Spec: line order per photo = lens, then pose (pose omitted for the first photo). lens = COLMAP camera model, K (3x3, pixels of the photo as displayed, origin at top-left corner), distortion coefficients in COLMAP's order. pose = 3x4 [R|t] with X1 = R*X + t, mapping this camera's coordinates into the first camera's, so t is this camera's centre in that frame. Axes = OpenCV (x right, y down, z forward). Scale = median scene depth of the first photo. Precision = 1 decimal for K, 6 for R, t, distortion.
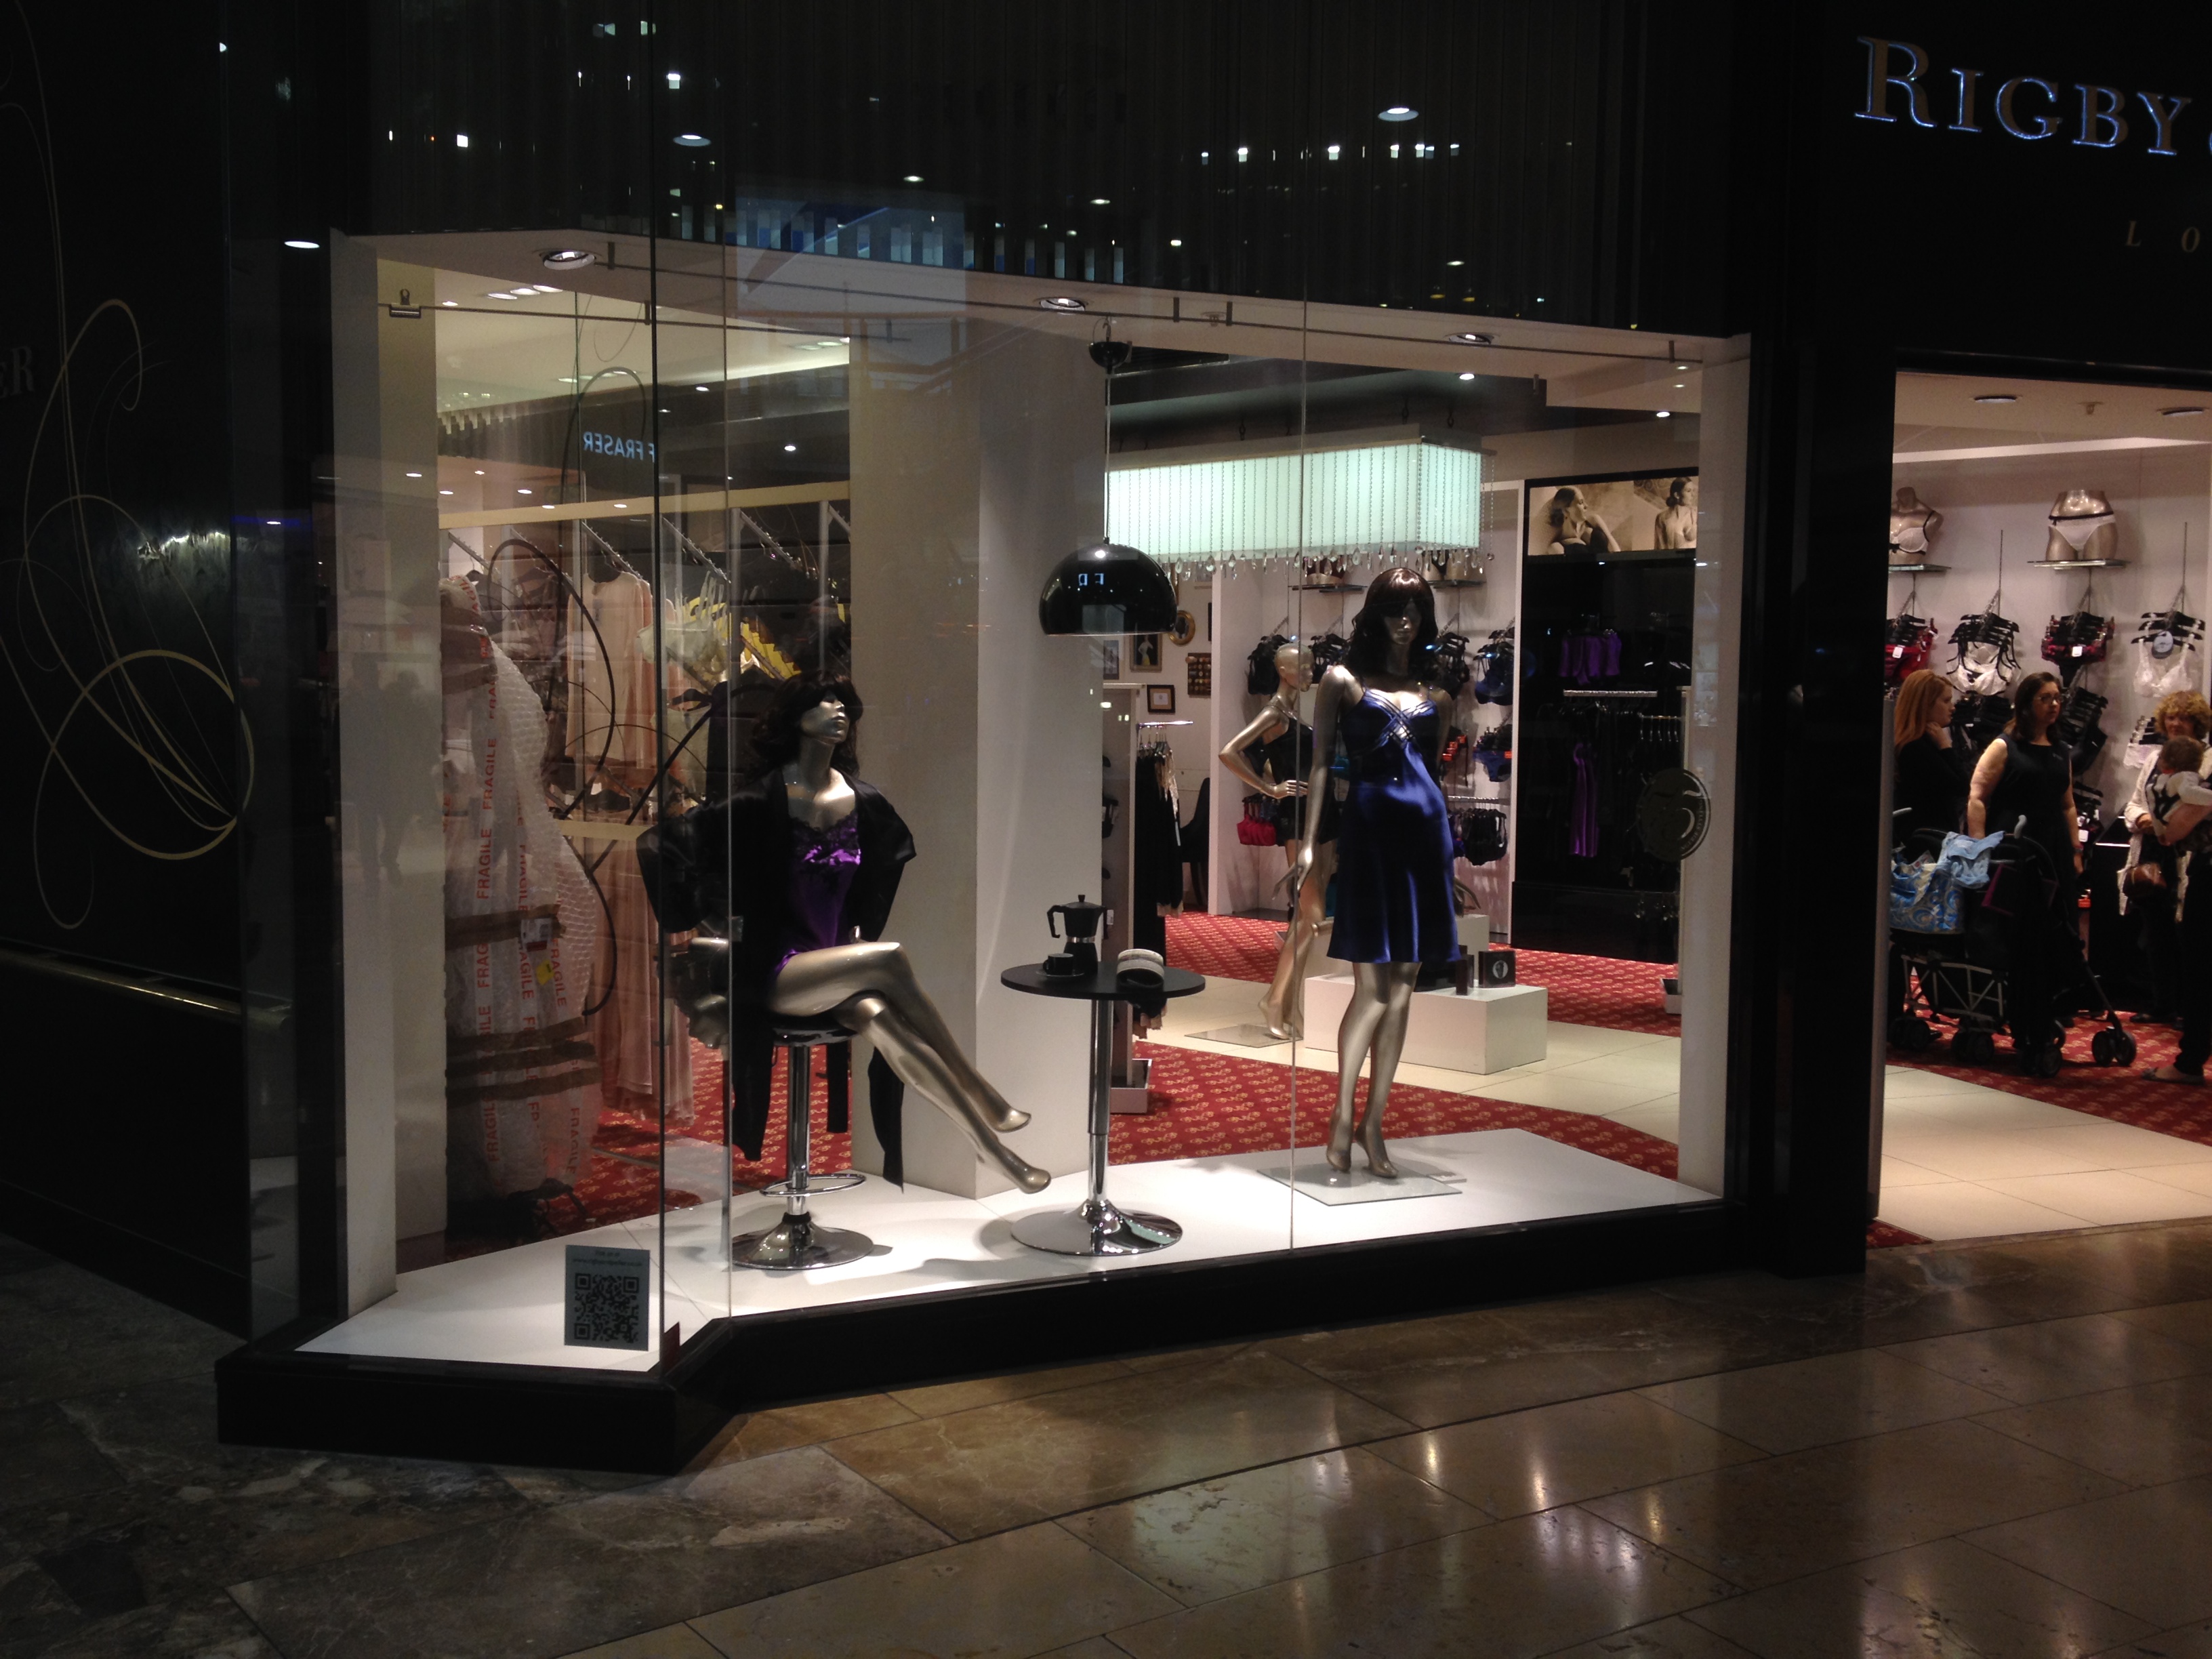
lens RADIAL K [[2136.5, 0, 1106.4], [0, 2136.5, 823.9], [0, 0, 1]] dist [0.154688, -0.363656]
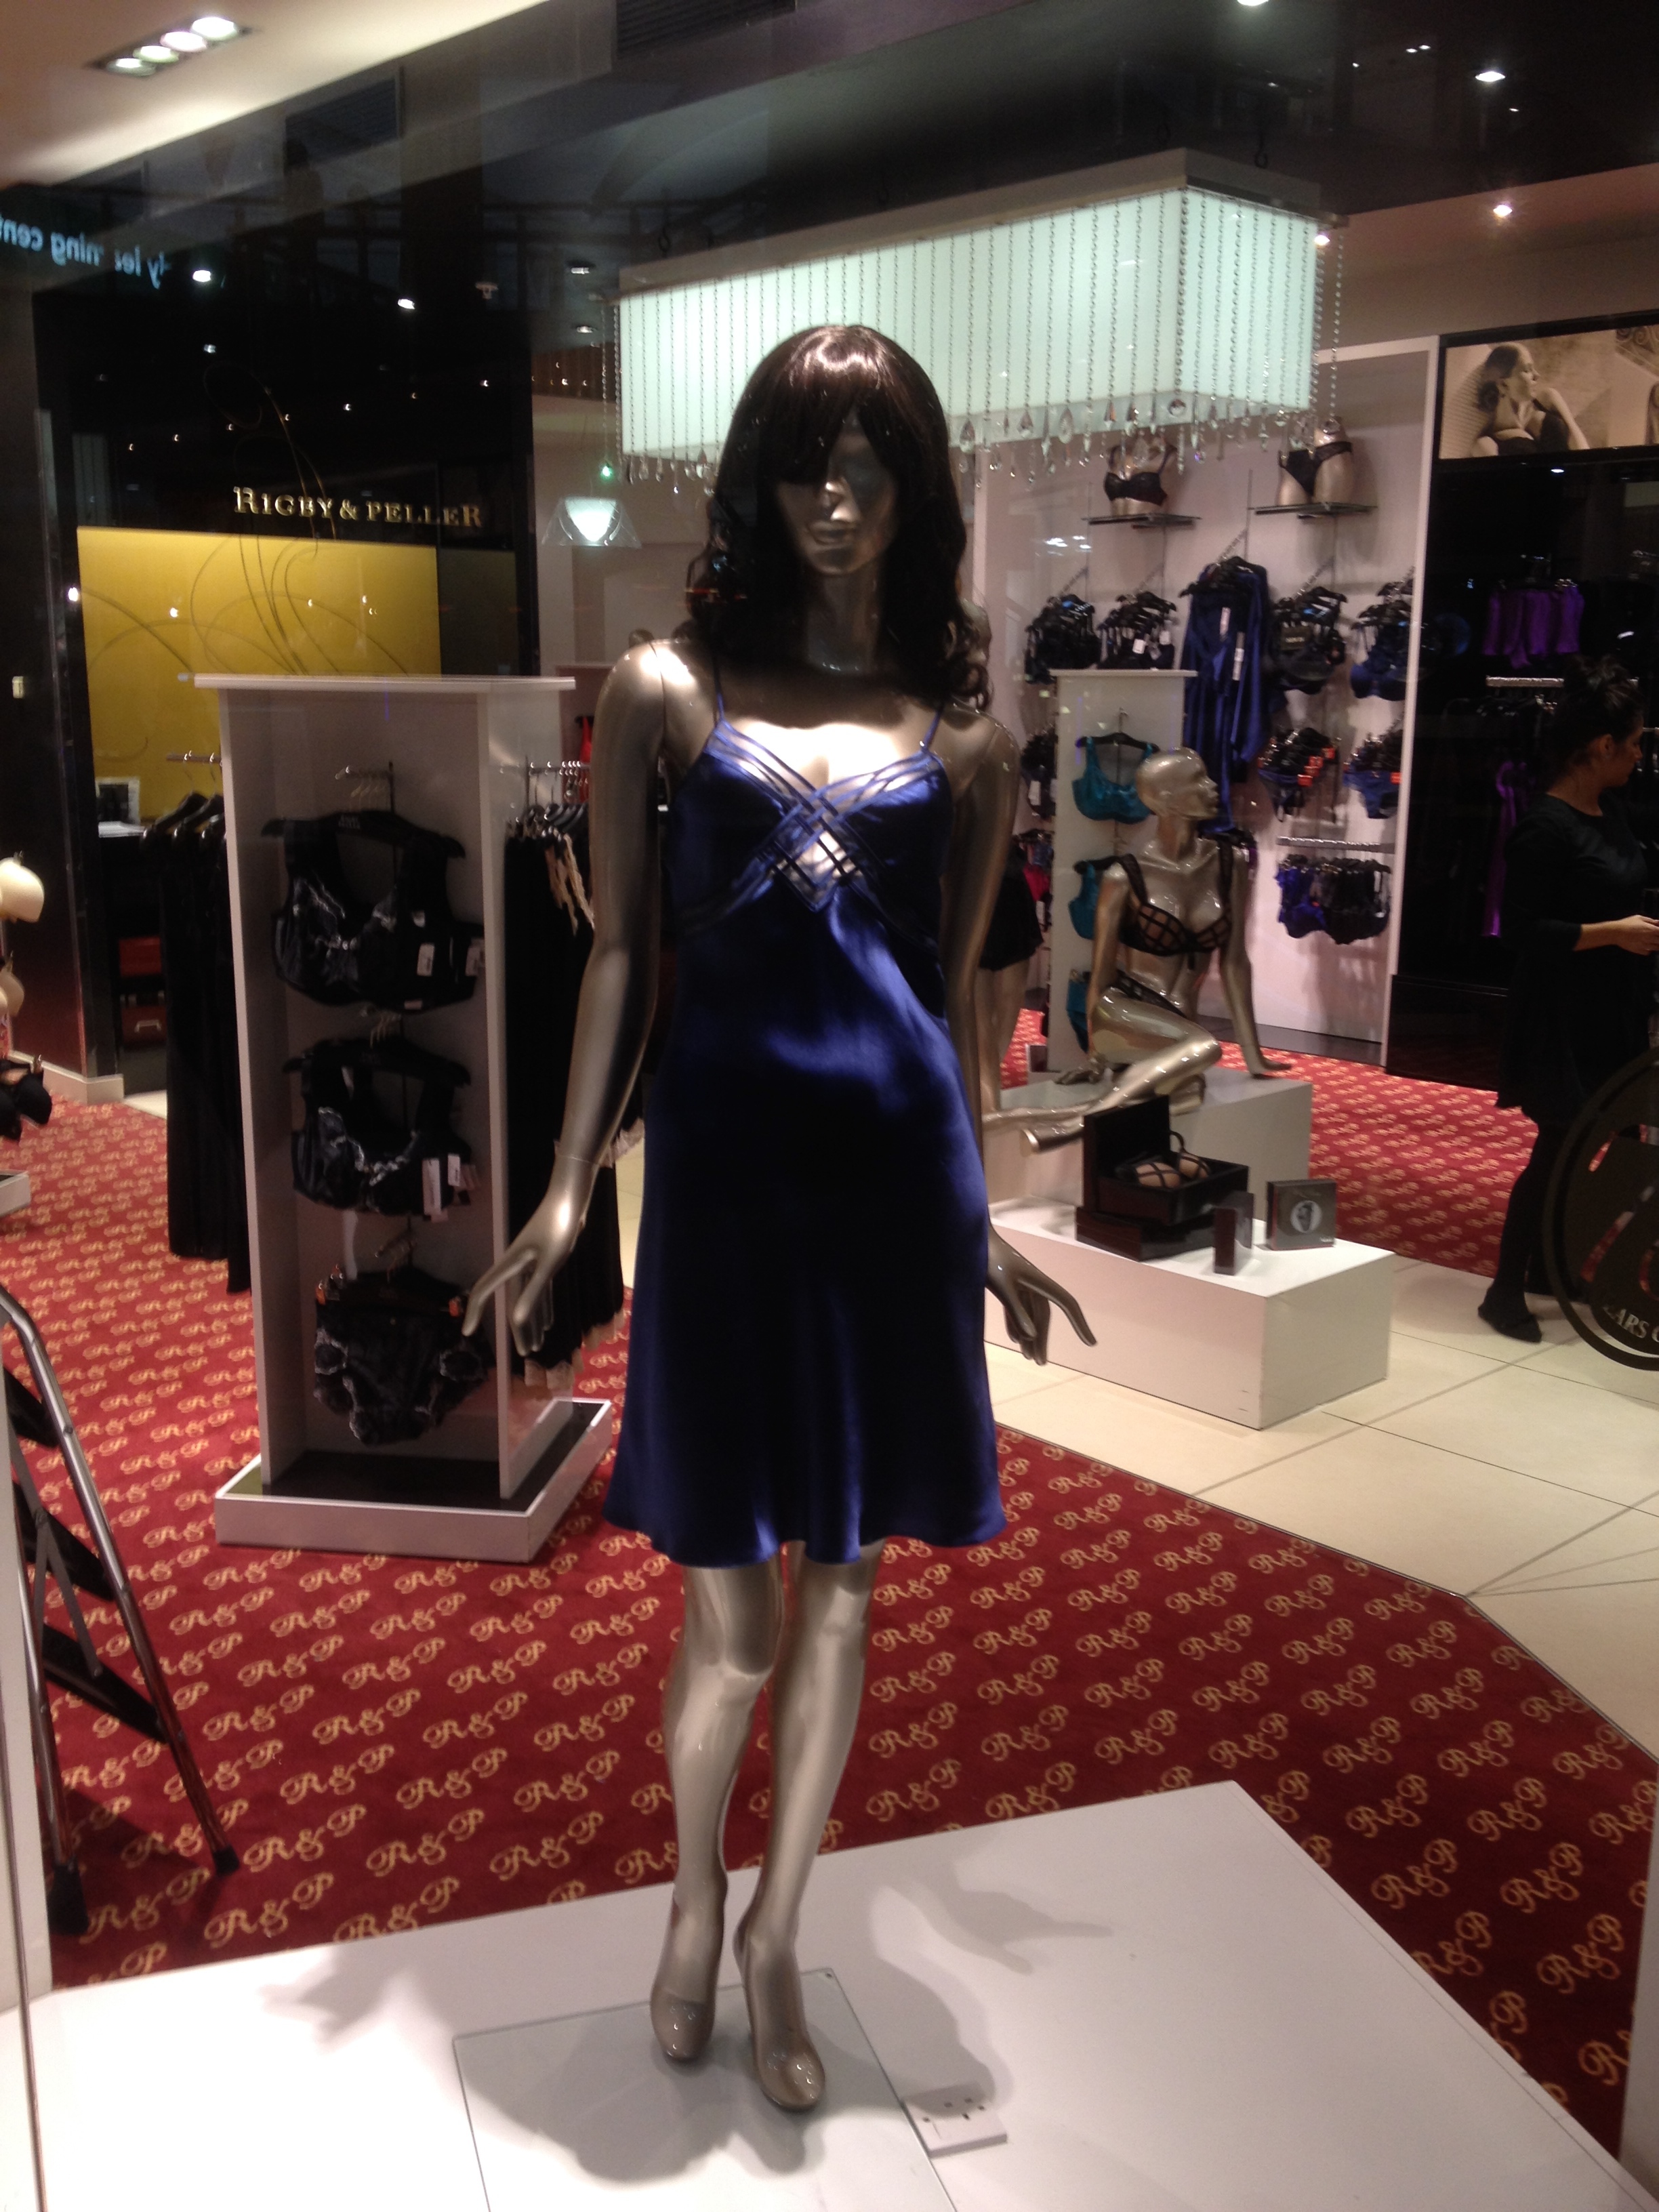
lens RADIAL K [[2136.5, 0, 829.5], [0, 2136.5, 1106.0], [0, 0, 1]] dist [0.154688, -0.363656]
pose [[0.995062, 0.018424, -0.097533, 0.082265], [-0.004705, 0.990273, 0.139057, -0.024191], [0.099147, -0.137912, 0.985470, 0.324353]]
